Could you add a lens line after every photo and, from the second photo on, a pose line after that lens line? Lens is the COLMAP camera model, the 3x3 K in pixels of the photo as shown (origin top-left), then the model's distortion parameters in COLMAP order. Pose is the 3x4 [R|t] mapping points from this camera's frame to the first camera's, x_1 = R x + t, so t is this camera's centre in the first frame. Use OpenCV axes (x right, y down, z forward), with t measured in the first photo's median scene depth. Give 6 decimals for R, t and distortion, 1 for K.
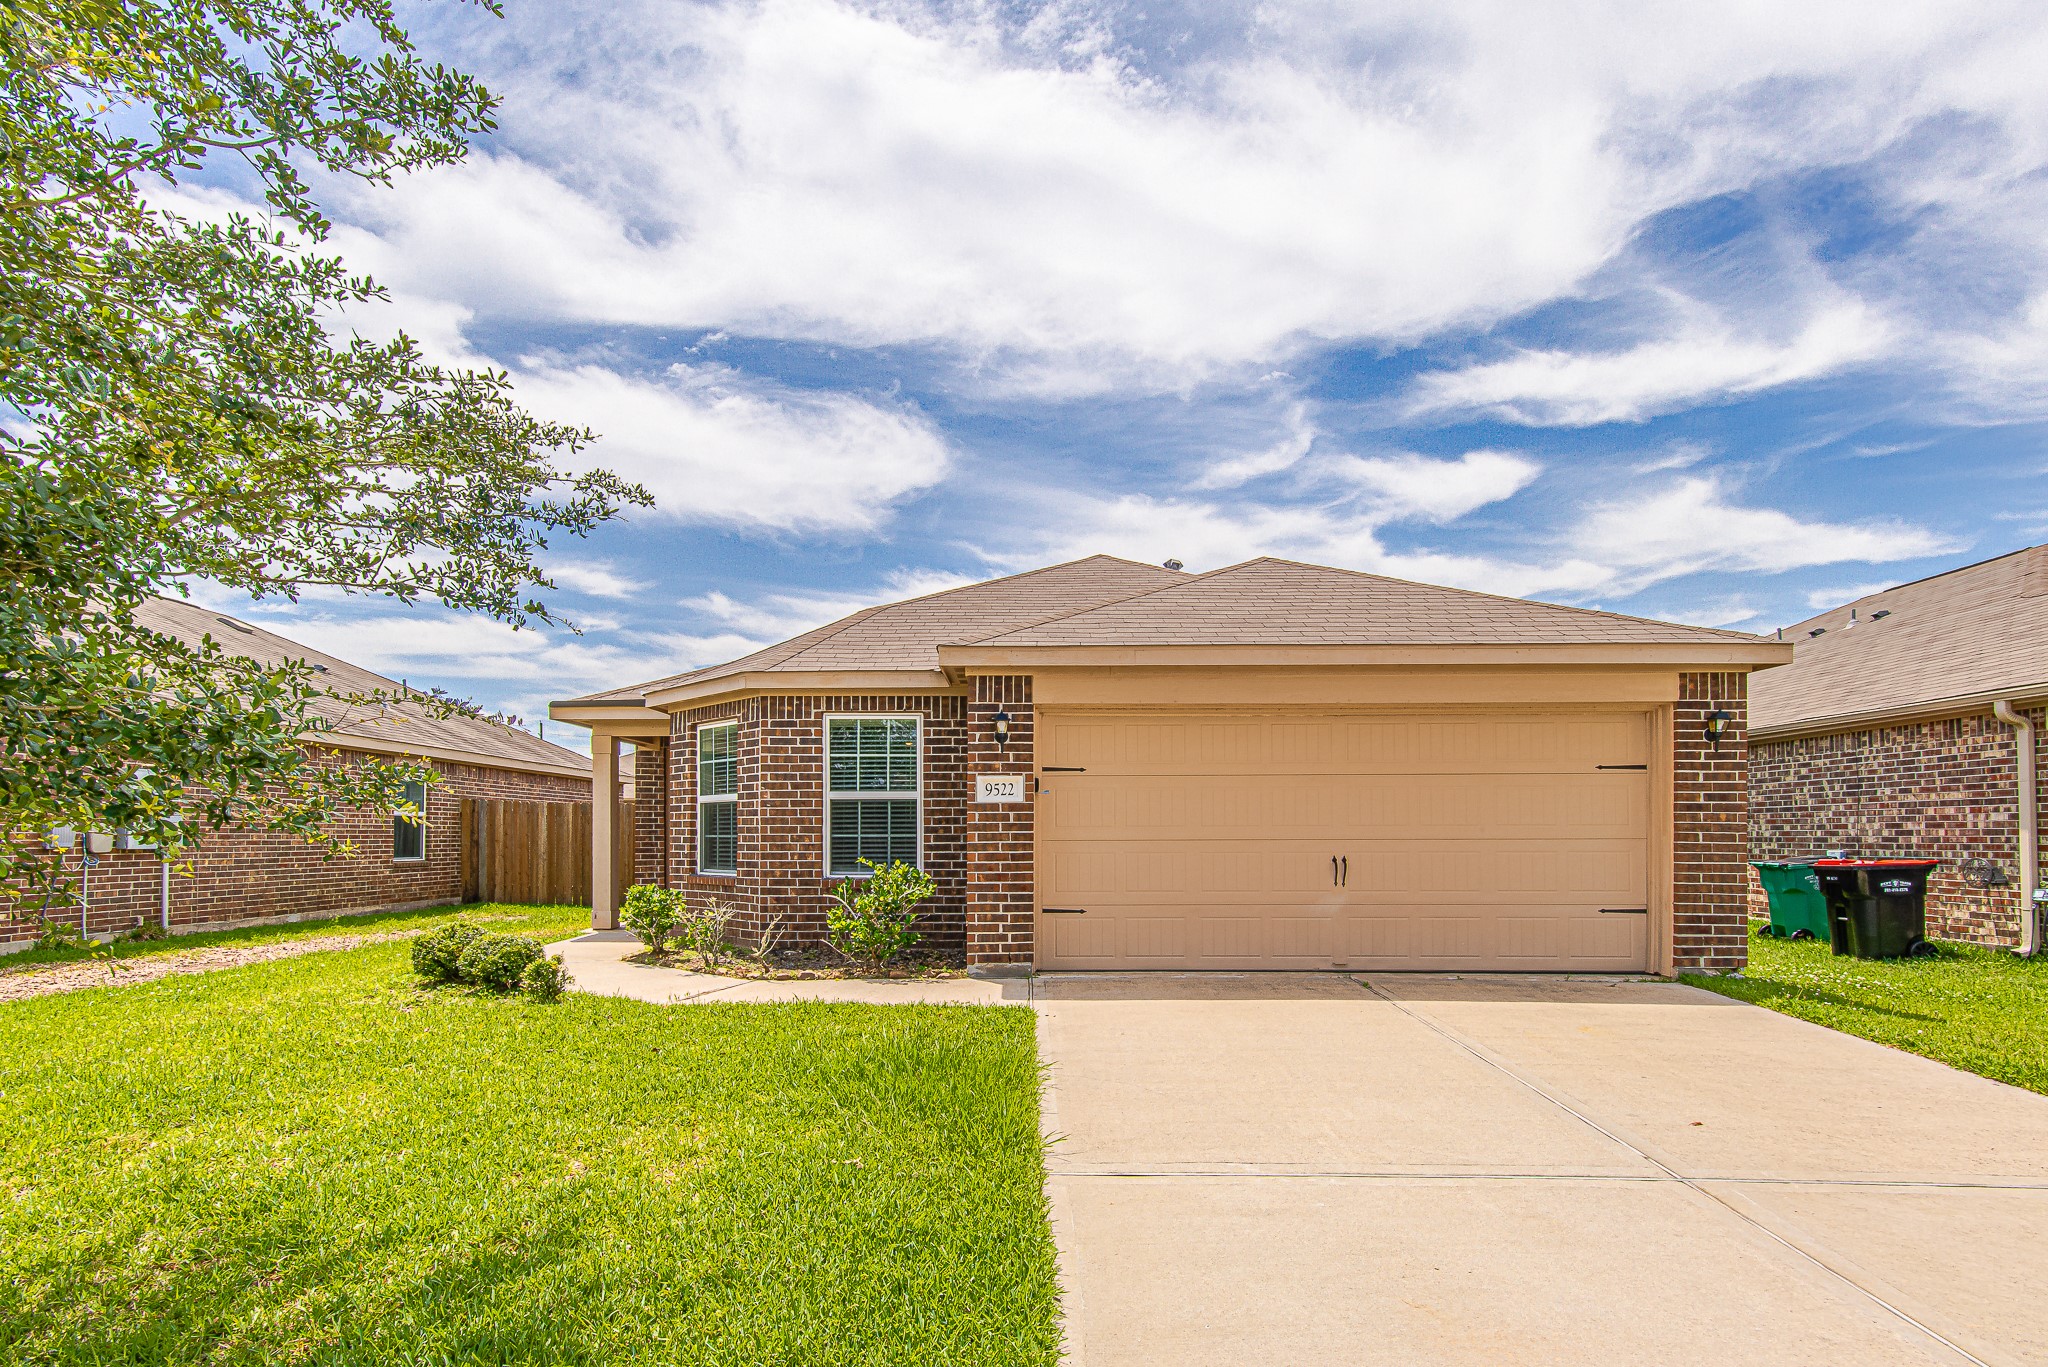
lens RADIAL K [[1017.1, 0, 1018.7], [0, 1017.1, 816.4], [0, 0, 1]] dist [0.002489, -0.000512]
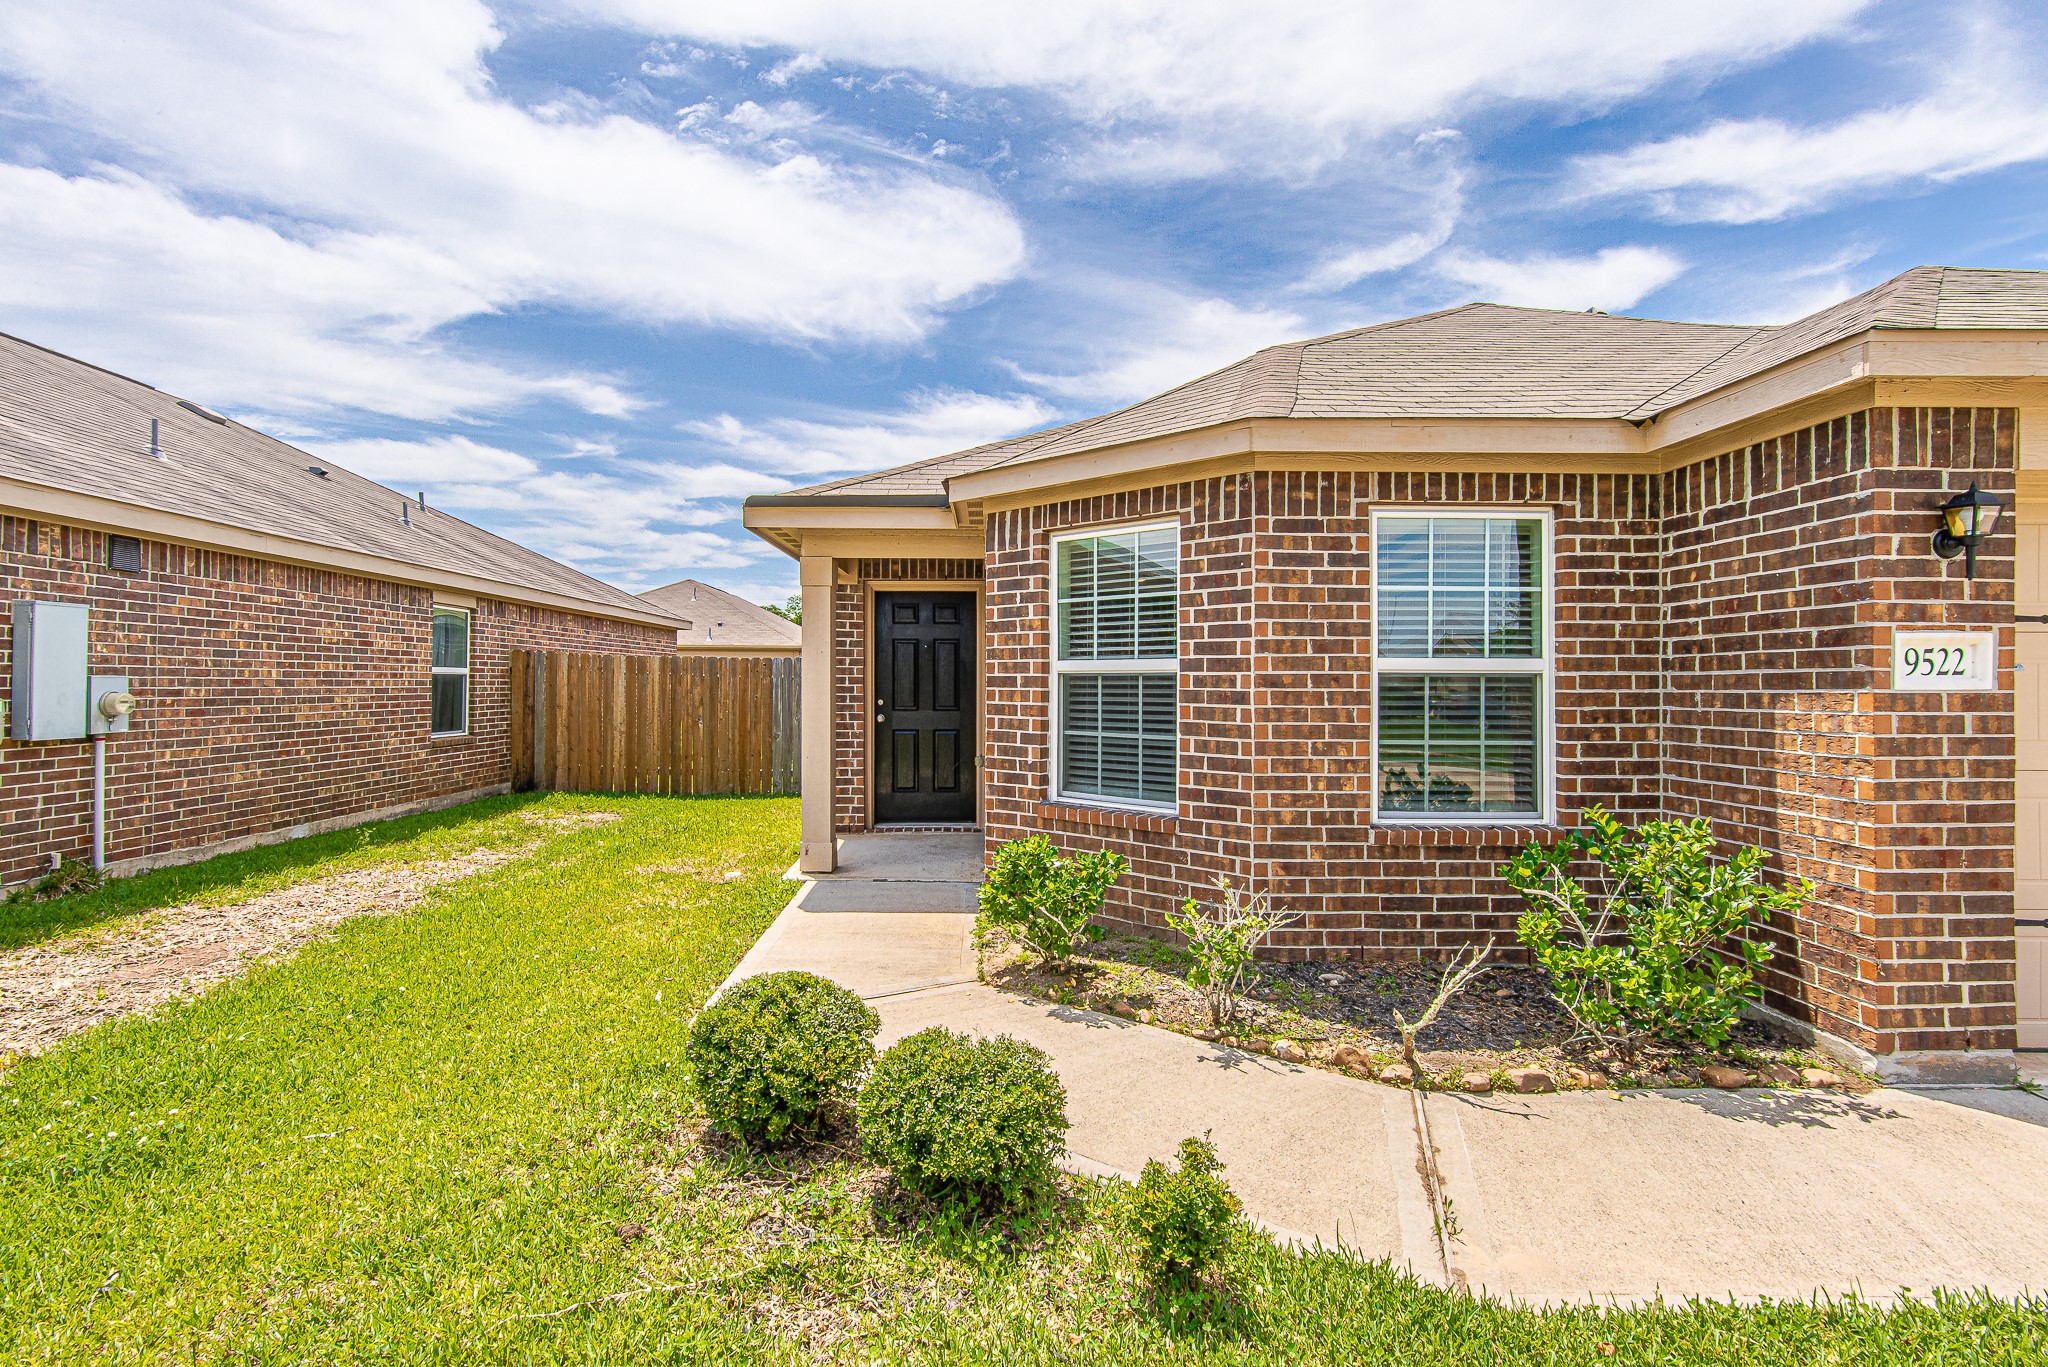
lens RADIAL K [[1014.3, 0, 973.9], [0, 1014.3, 683.1], [0, 0, 1]] dist [0.012530, 0.000845]
pose [[0.999968, 0.007909, 0.000678, -0.390500], [-0.007921, 0.999746, 0.021087, -0.020654], [-0.000512, -0.021092, 0.999777, 0.480867]]
